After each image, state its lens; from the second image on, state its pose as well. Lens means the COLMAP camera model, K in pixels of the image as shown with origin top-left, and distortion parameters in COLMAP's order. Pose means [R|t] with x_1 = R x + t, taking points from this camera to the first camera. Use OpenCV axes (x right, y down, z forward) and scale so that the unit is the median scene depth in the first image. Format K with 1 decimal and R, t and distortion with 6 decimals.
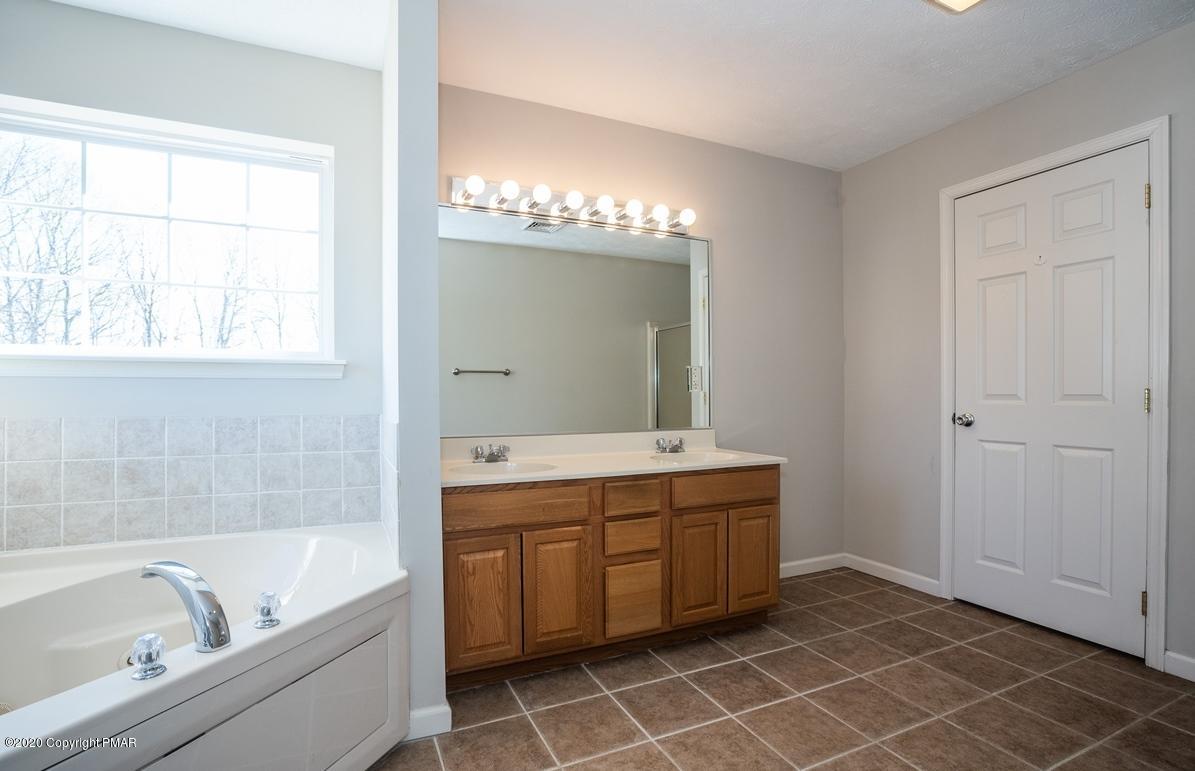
lens RADIAL K [[562.7, 0, 596.6], [0, 562.7, 390.3], [0, 0, 1]] dist [-0.000470, 0.000132]
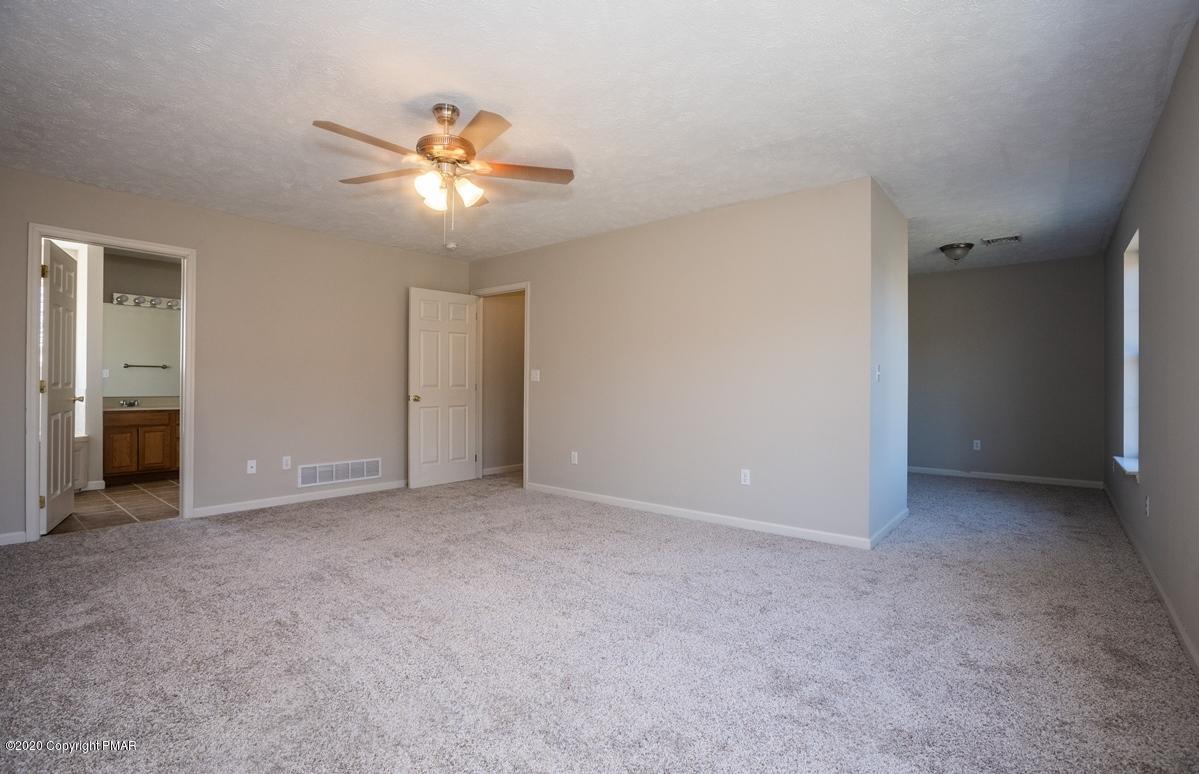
lens RADIAL K [[564.5, 0, 599.5], [0, 564.5, 383.8], [0, 0, 1]] dist [-0.000470, 0.000132]
pose [[0.903107, 0.021933, 0.428855, 0.770693], [-0.017366, 0.999743, -0.014558, 0.025463], [-0.429065, 0.005699, 0.903256, -2.683697]]
